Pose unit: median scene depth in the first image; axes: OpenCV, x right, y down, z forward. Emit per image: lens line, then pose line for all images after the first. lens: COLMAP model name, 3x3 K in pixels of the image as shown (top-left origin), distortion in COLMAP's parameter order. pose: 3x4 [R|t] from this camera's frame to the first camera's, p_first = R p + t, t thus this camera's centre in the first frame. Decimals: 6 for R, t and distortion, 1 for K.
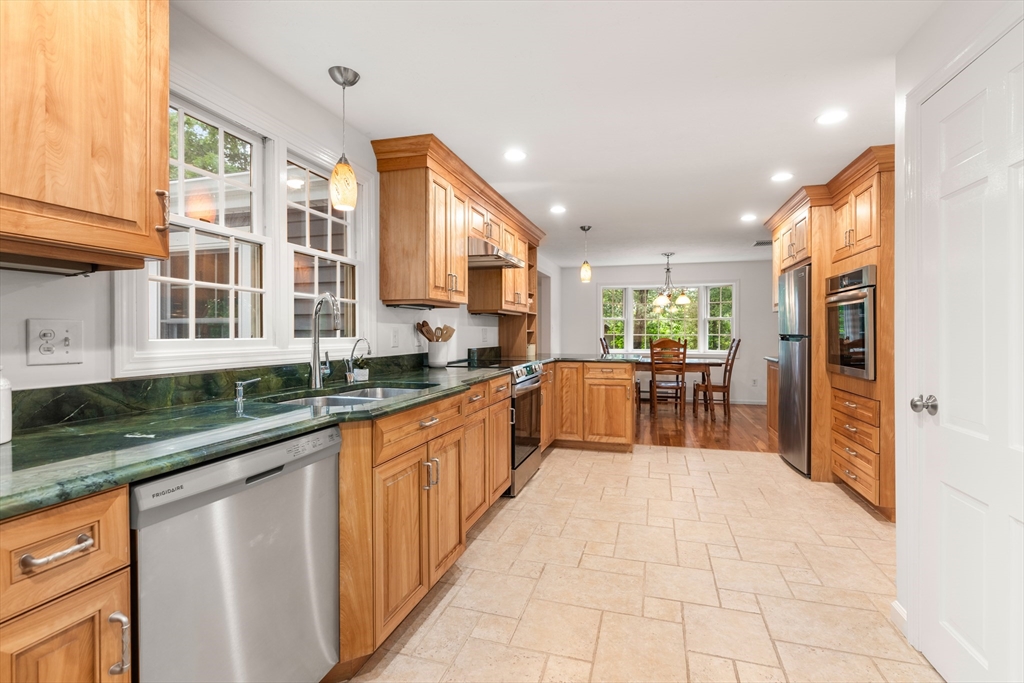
lens RADIAL K [[469.2, 0, 515.0], [0, 469.2, 334.5], [0, 0, 1]] dist [-0.003593, -0.000249]
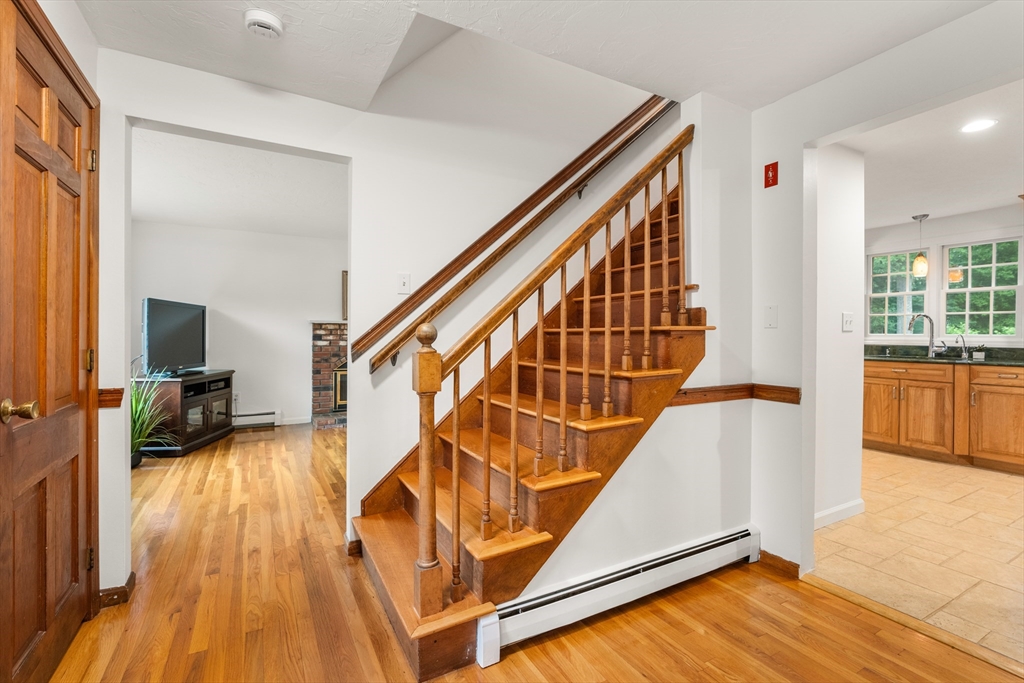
lens RADIAL K [[458.5, 0, 513.0], [0, 458.5, 335.4], [0, 0, 1]] dist [0.001083, 0.000191]
pose [[-0.698631, 0.001106, -0.715481, 1.797393], [-0.004885, 0.999968, 0.006315, 0.007739], [0.715466, 0.007907, -0.698603, 0.808106]]
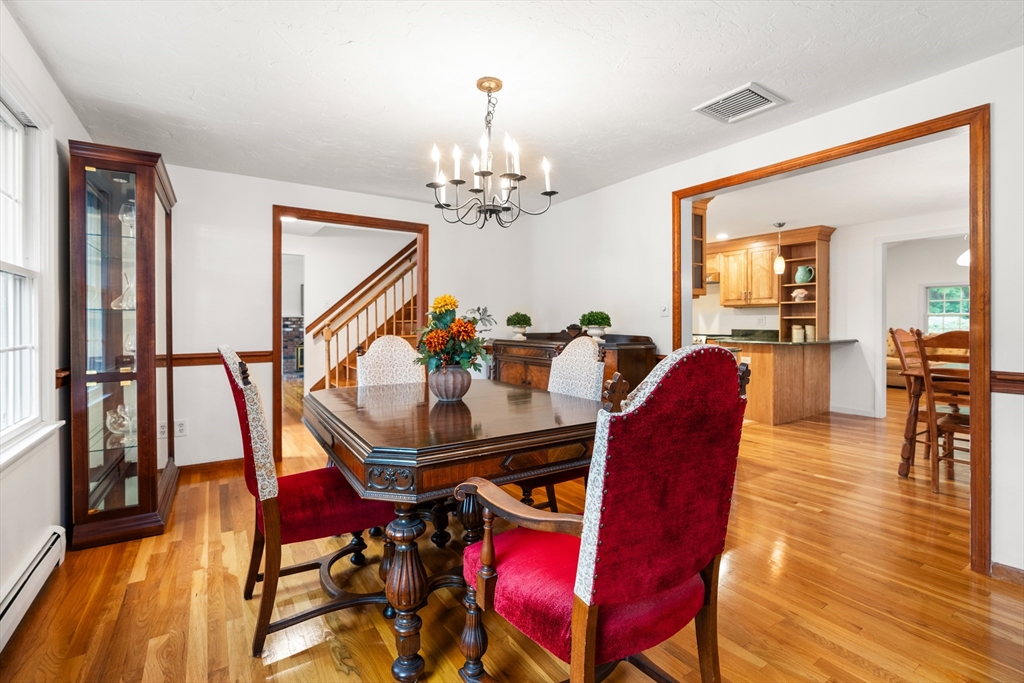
lens RADIAL K [[465.7, 0, 511.8], [0, 465.7, 324.7], [0, 0, 1]] dist [-0.000986, -0.000061]
pose [[-0.645759, 0.006818, -0.763511, 2.430729], [0.002548, 0.999974, 0.006775, 0.004594], [0.763537, 0.002430, -0.645759, 2.126949]]
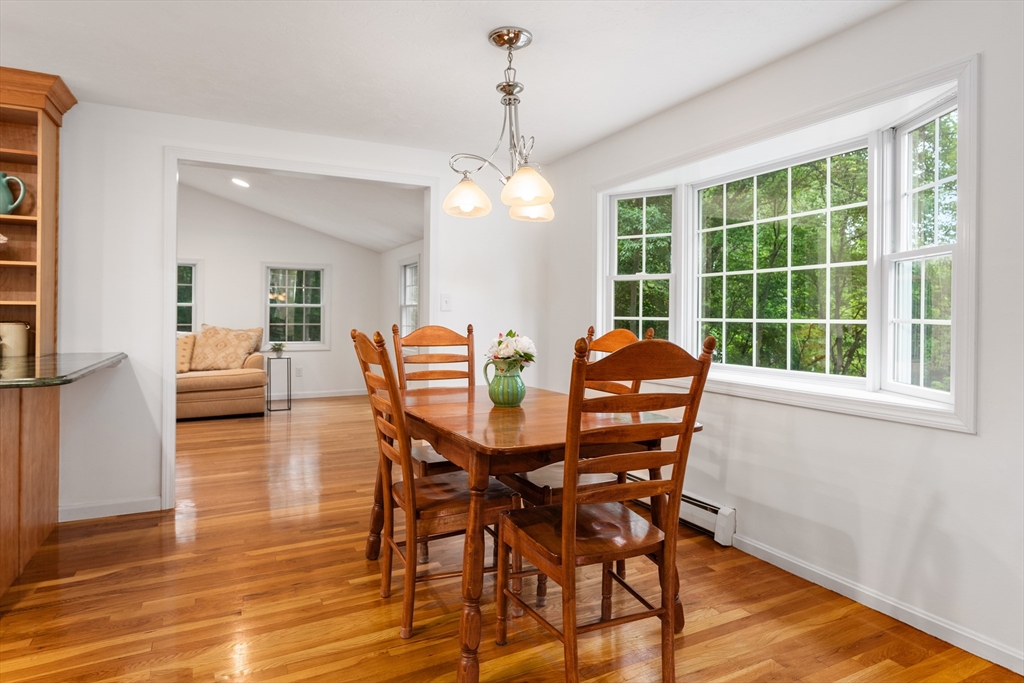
lens RADIAL K [[573.4, 0, 512.4], [0, 573.4, 318.0], [0, 0, 1]] dist [0.002722, 0.001009]
pose [[0.686110, 0.008508, -0.727448, 1.352627], [-0.010047, 0.999947, 0.002218, 0.005163], [0.727429, 0.005787, 0.686159, 1.752499]]
